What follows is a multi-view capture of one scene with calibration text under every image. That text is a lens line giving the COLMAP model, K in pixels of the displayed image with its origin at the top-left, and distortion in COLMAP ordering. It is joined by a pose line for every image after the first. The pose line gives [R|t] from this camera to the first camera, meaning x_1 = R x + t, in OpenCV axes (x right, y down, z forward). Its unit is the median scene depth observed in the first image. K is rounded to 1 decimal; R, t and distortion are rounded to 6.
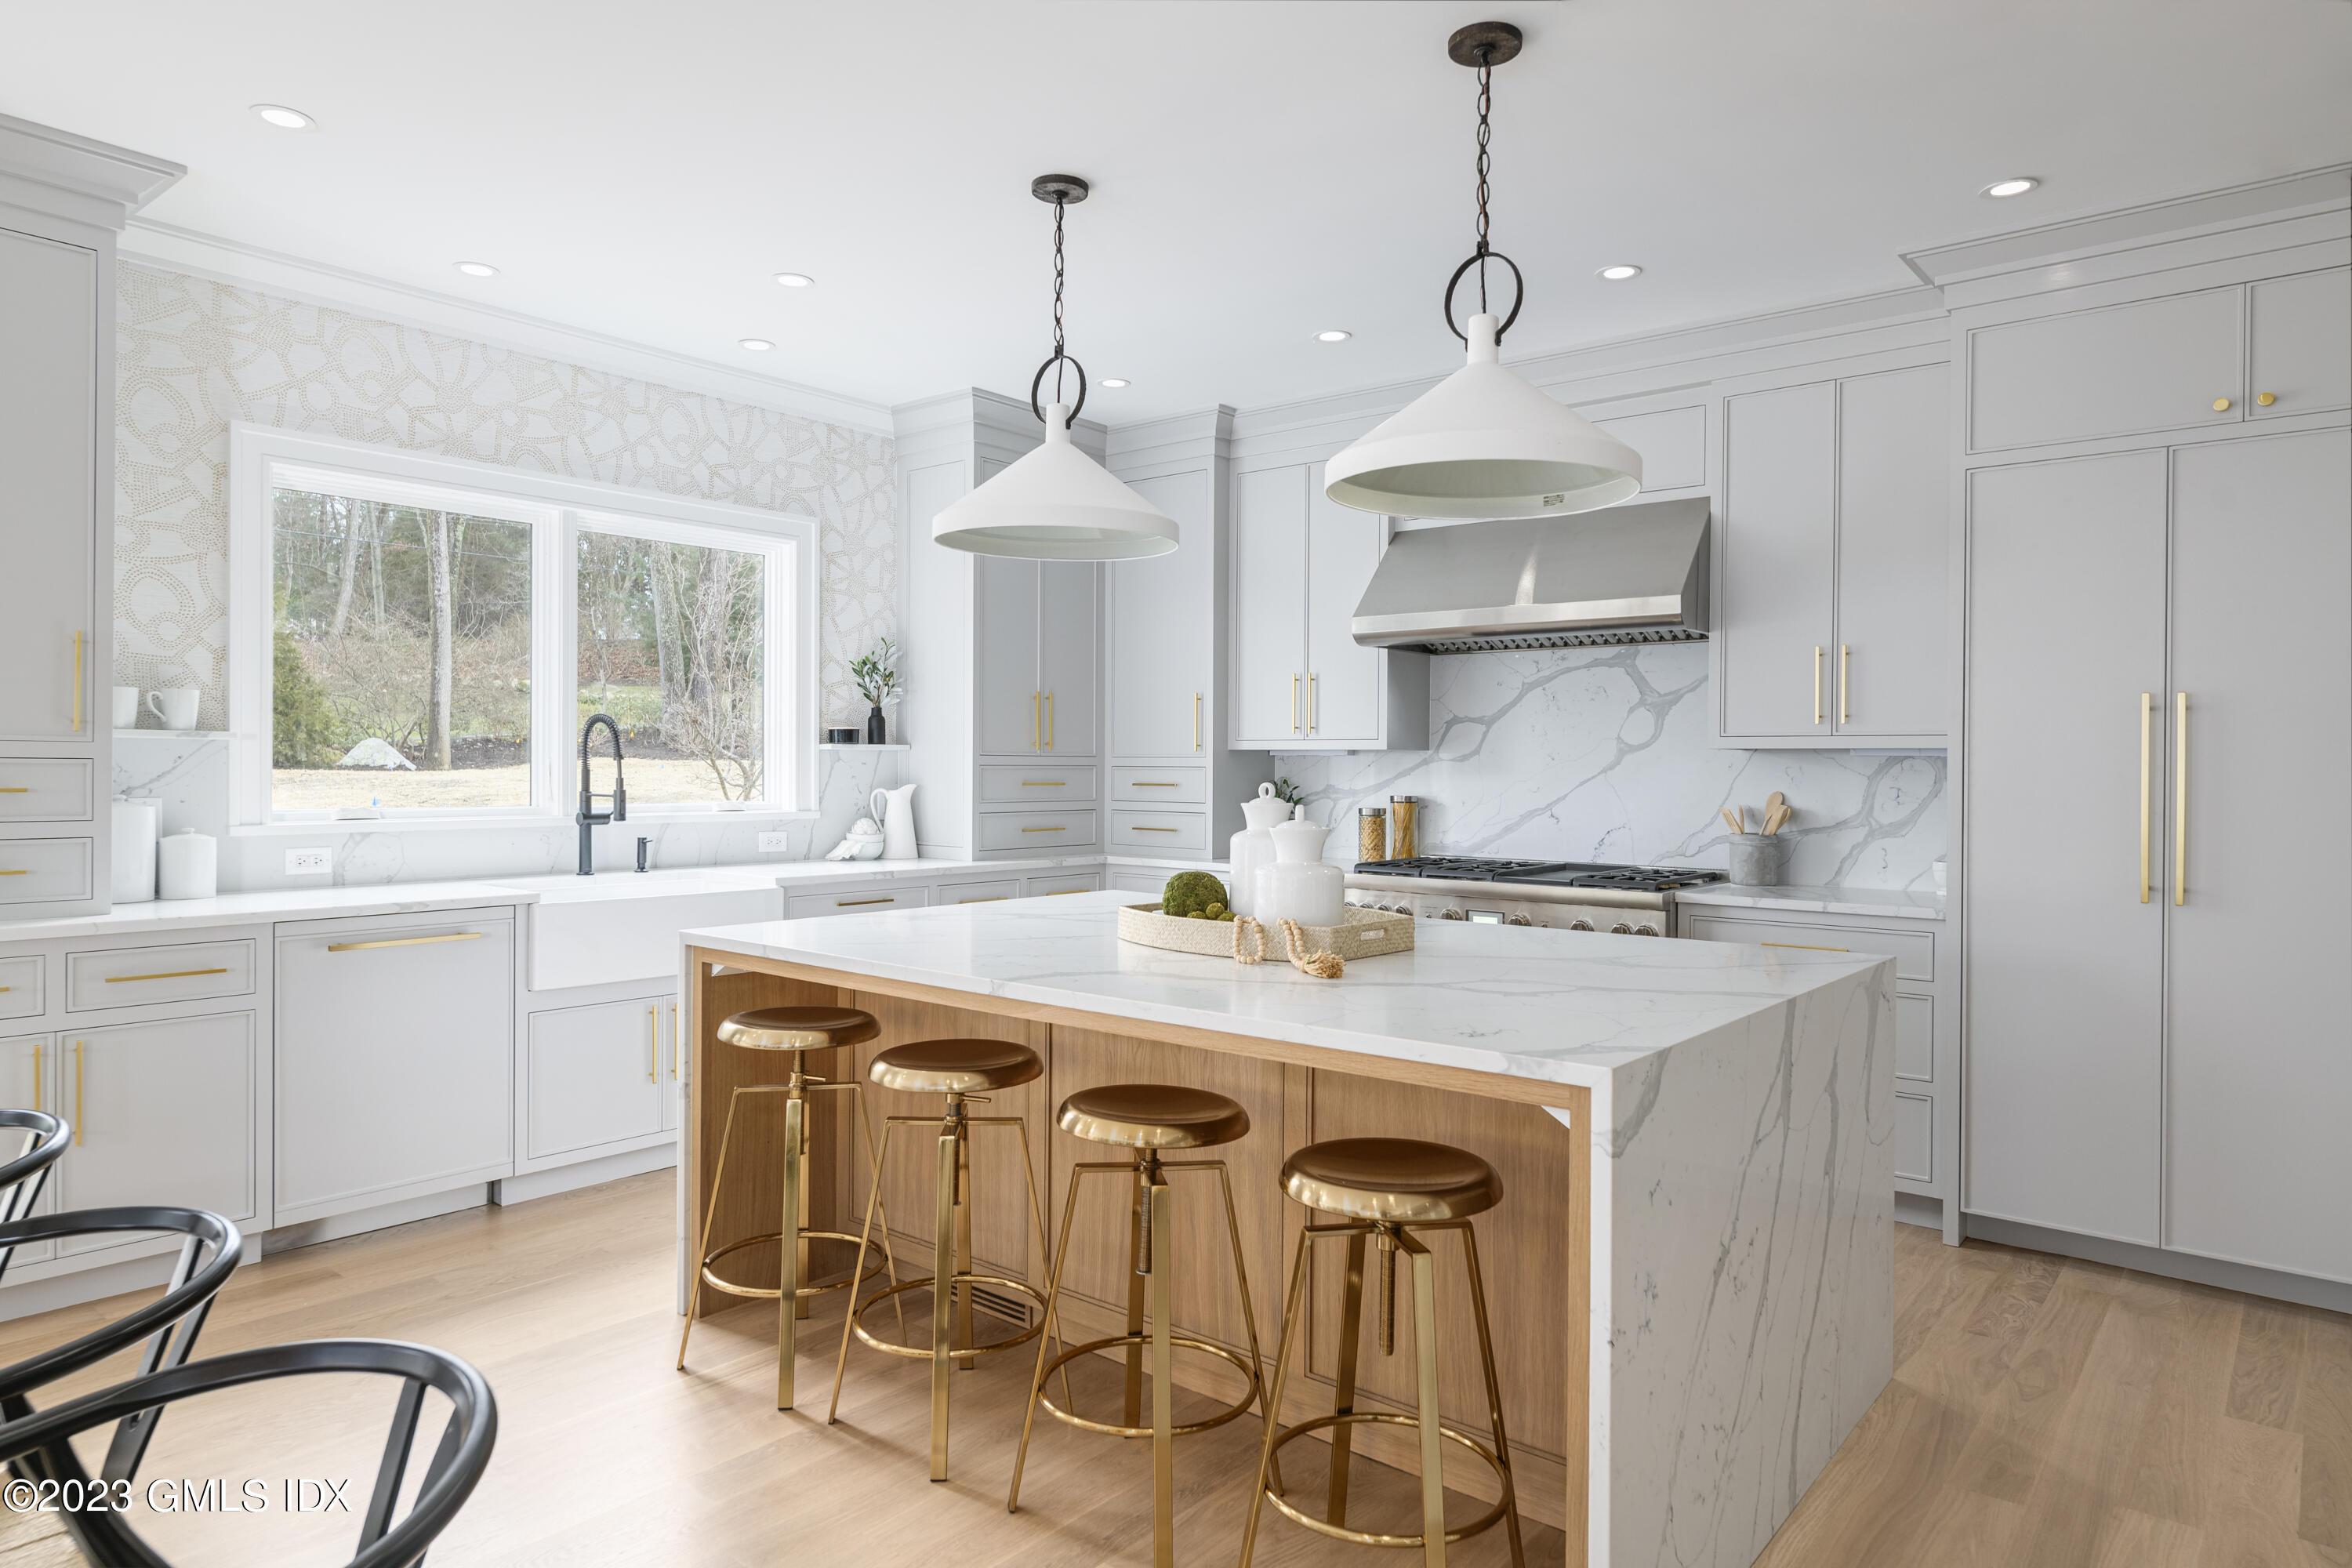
lens RADIAL K [[1404.2, 0, 1179.8], [0, 1404.2, 772.8], [0, 0, 1]] dist [-0.000183, 0.000045]
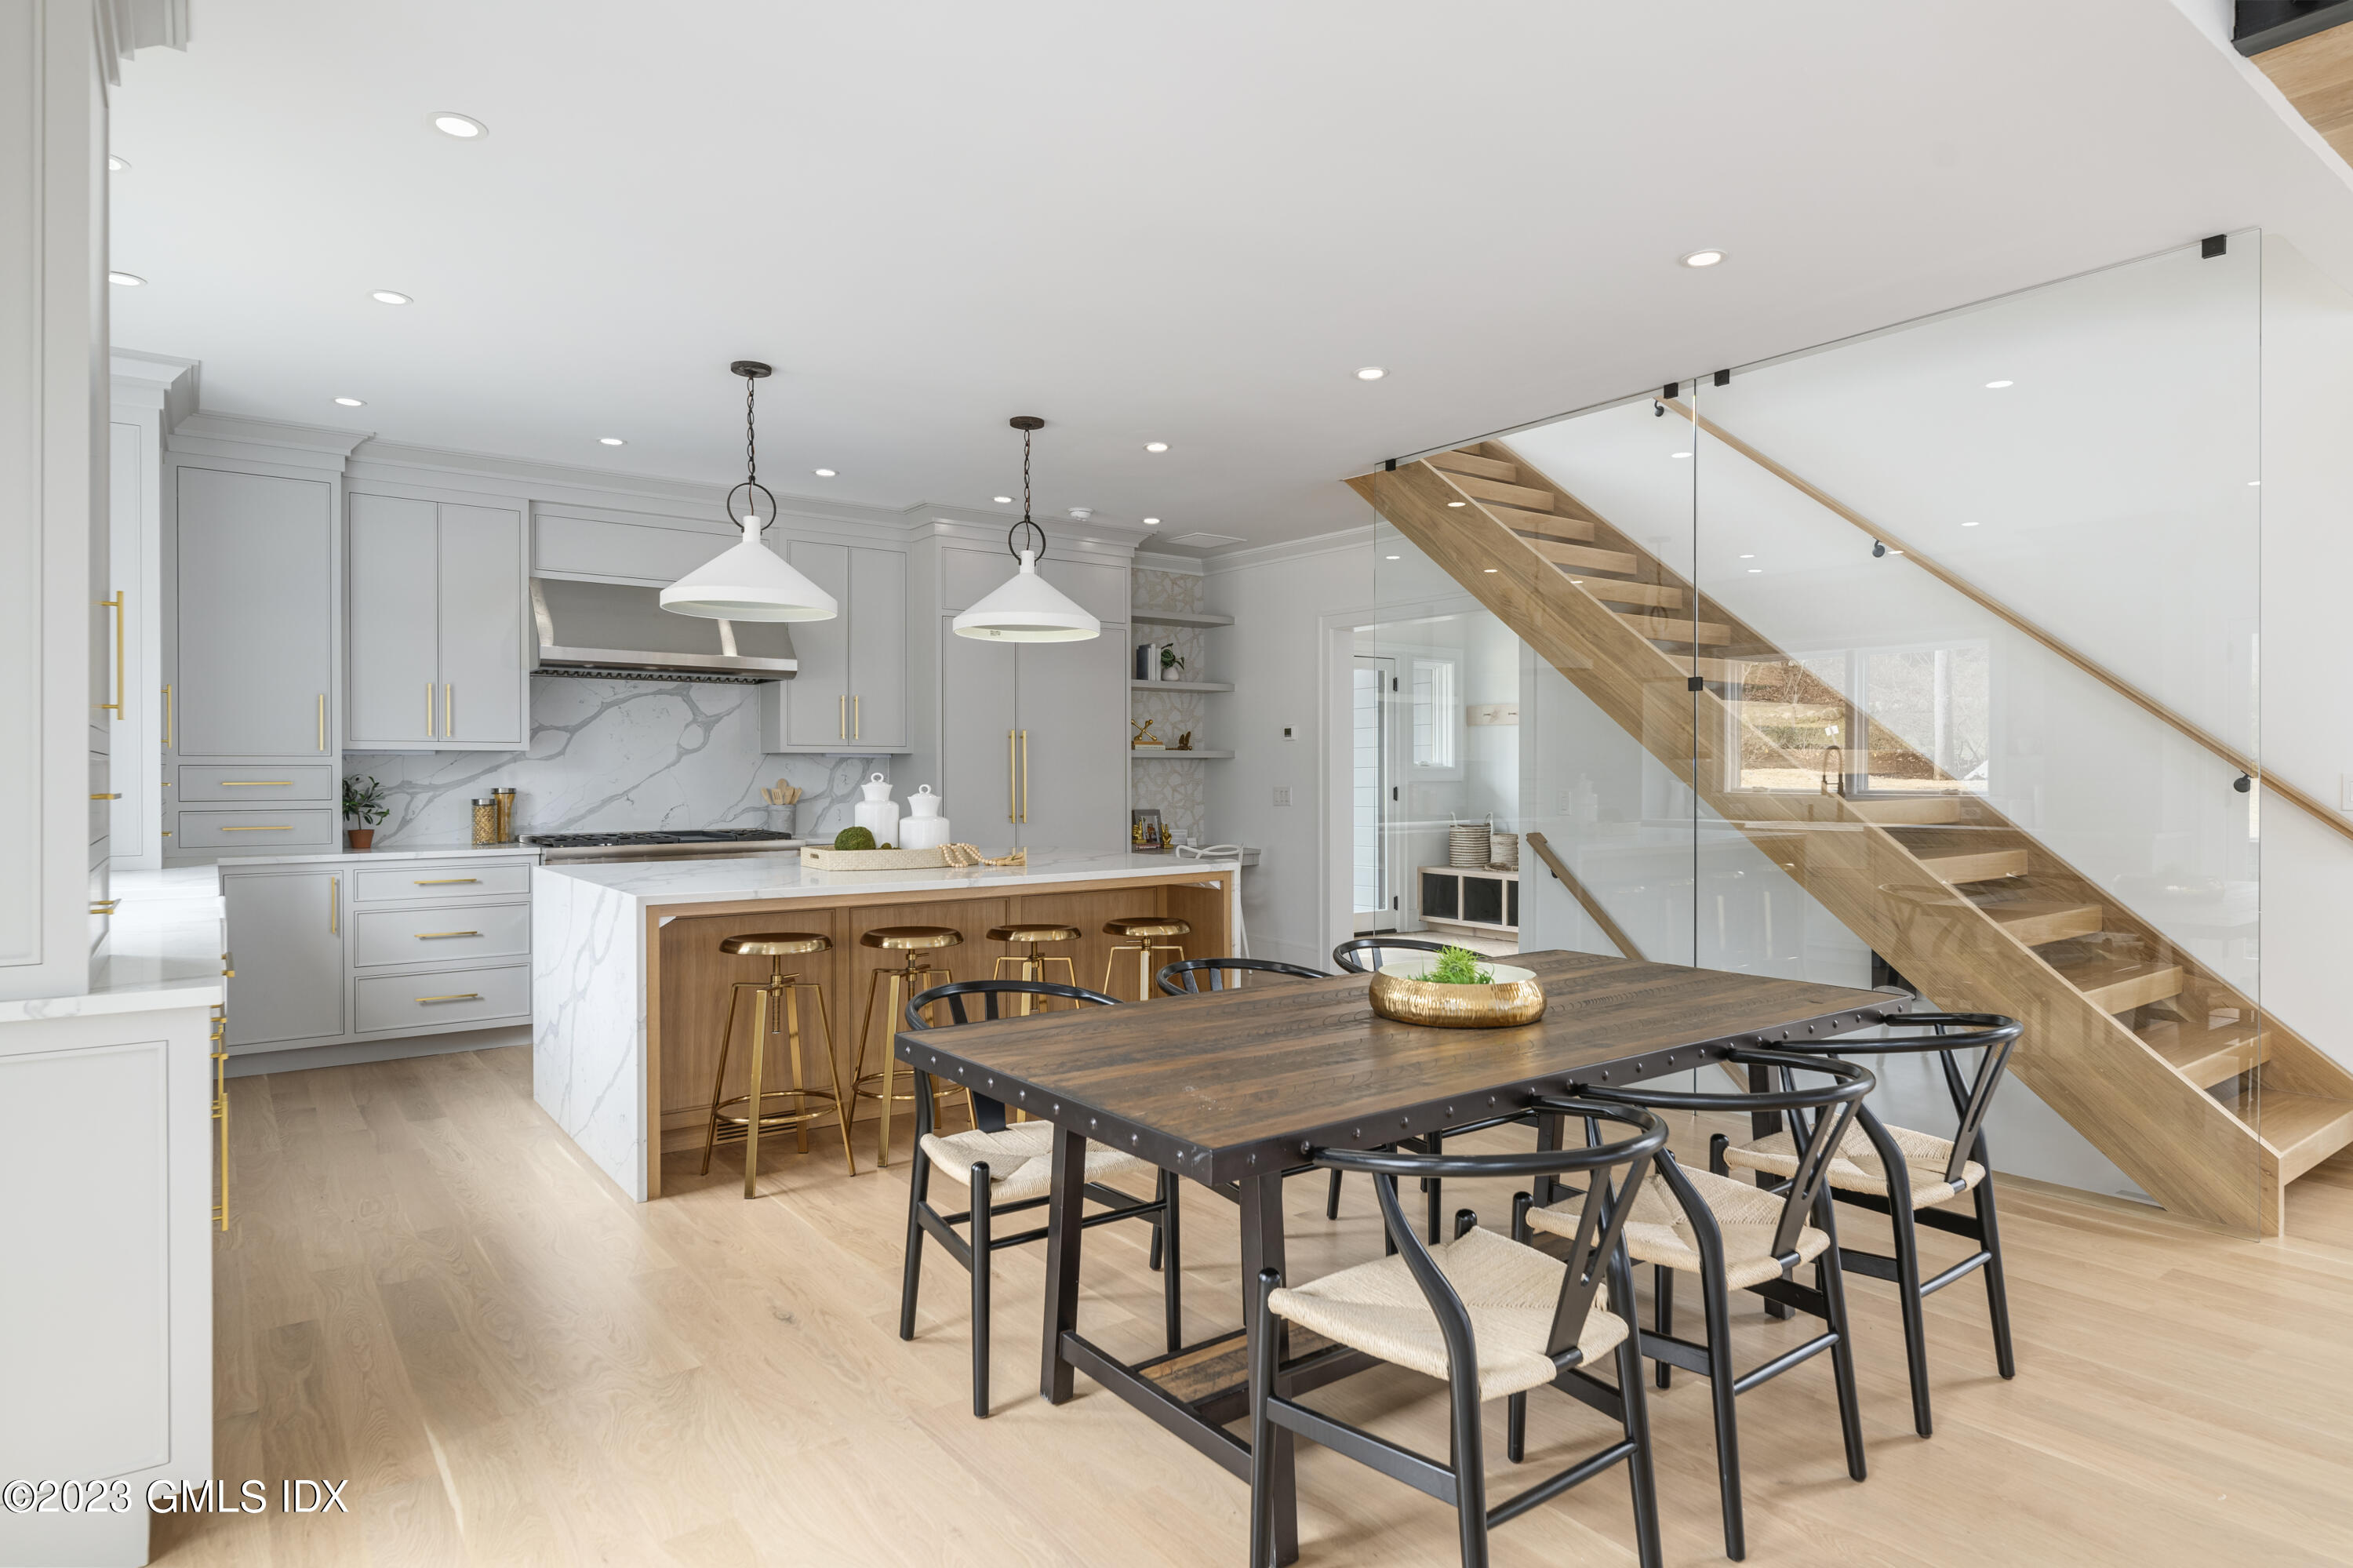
lens RADIAL K [[1308.2, 0, 1176.5], [0, 1308.2, 784.0], [0, 0, 1]] dist [-0.000241, 0.001755]
pose [[0.242219, -0.017774, 0.970059, -0.889778], [0.007620, 0.999836, 0.016417, -0.001857], [-0.970192, 0.003415, 0.242314, 0.163545]]
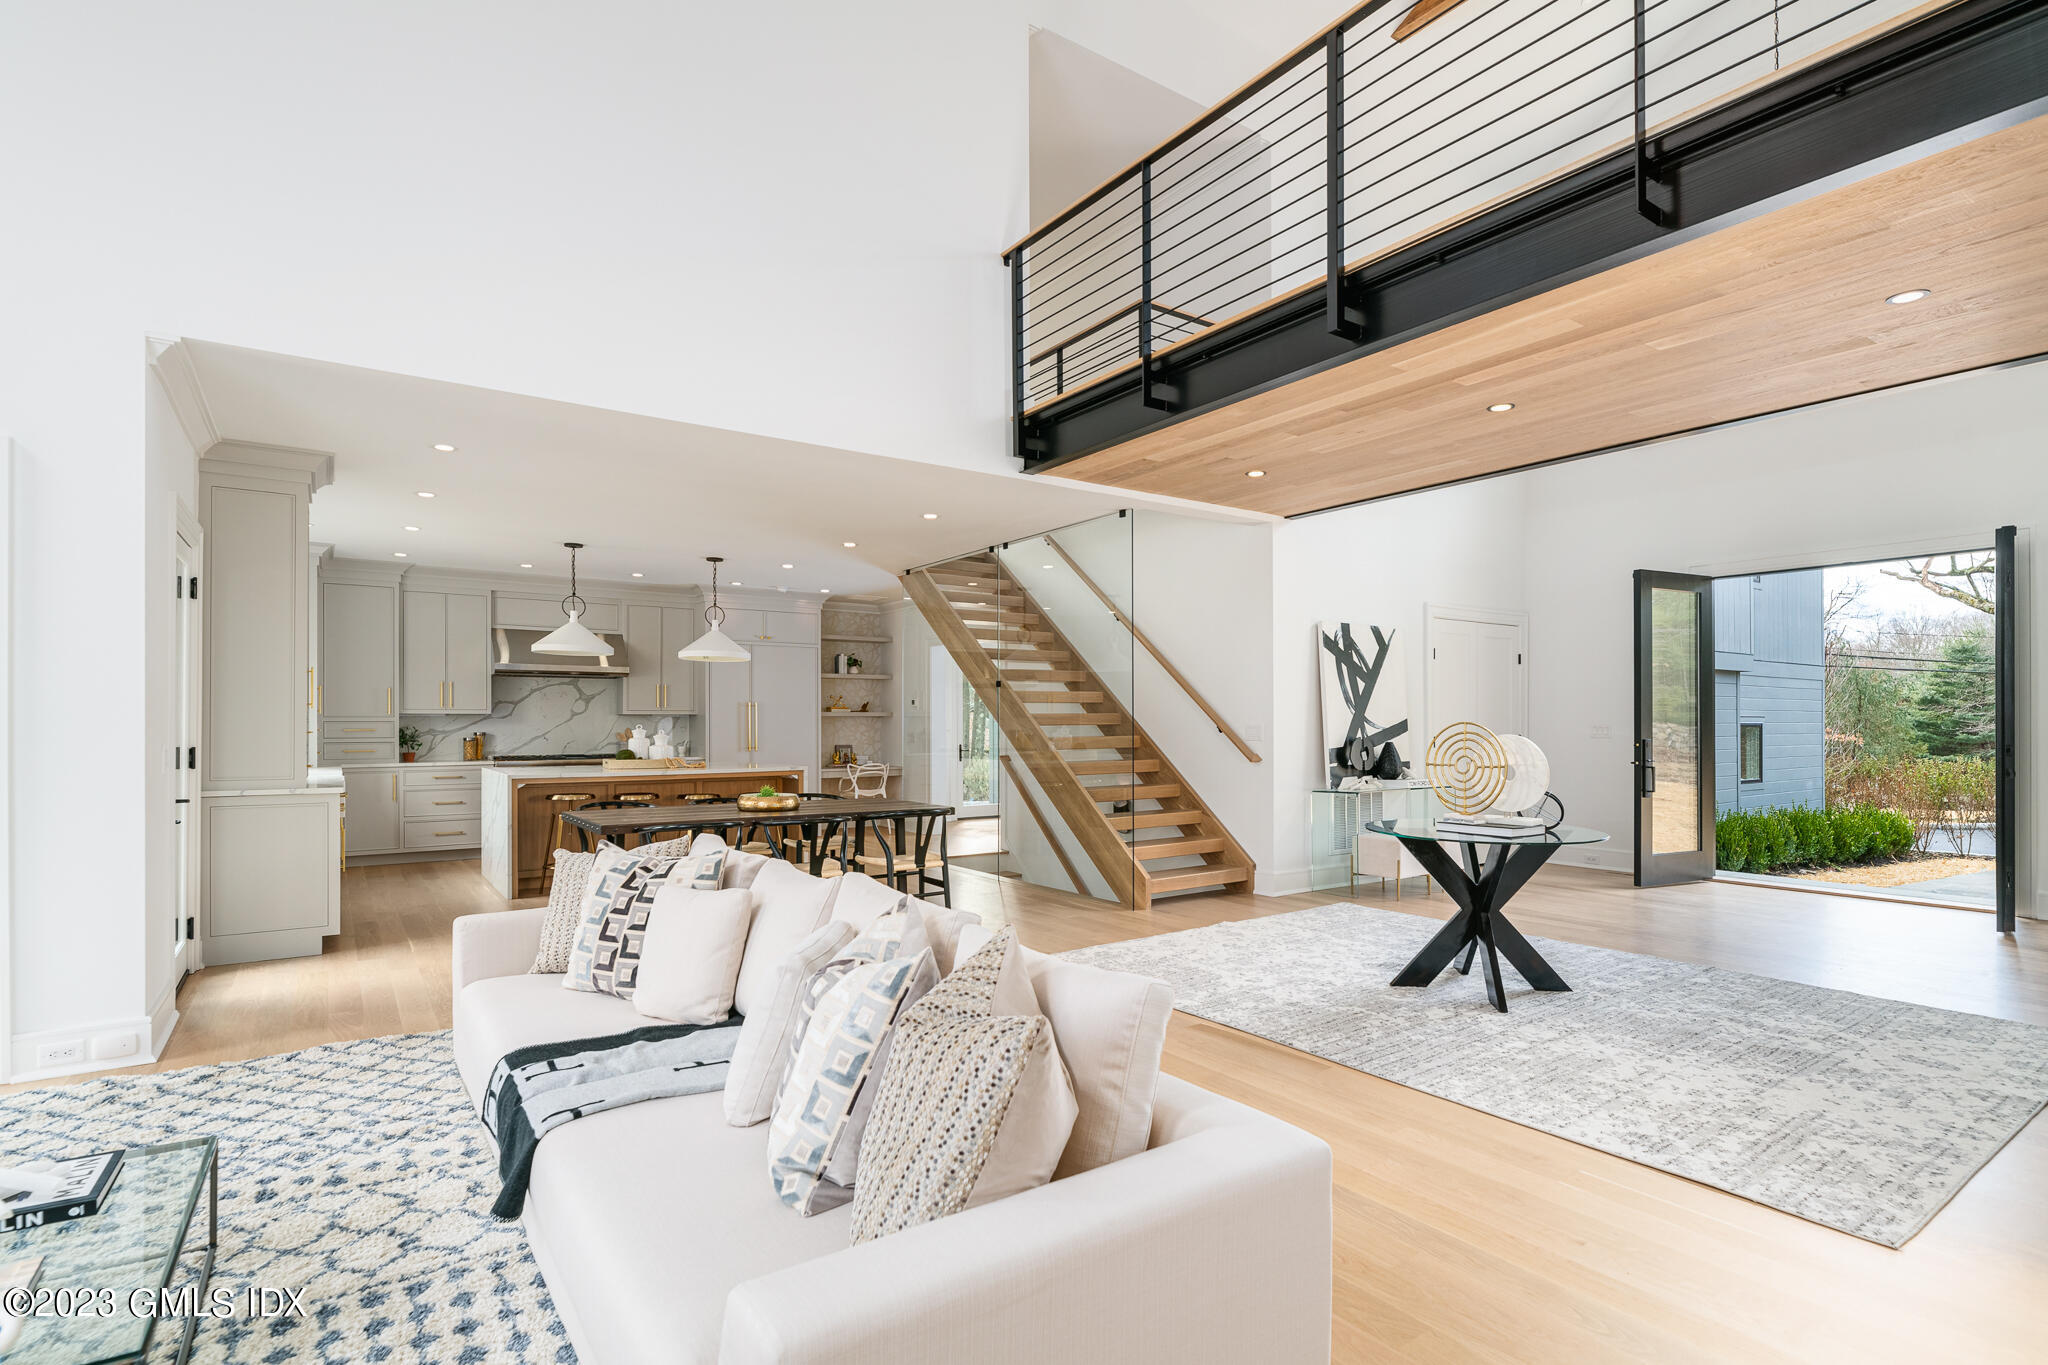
lens RADIAL K [[999.8, 0, 1023.4], [0, 999.8, 727.0], [0, 0, 1]] dist [-0.001727, -0.000281]
pose [[0.272870, -0.011895, 0.961977, -1.398544], [0.009037, 0.999911, 0.009800, -0.002420], [-0.962008, 0.006019, 0.272954, -0.442940]]
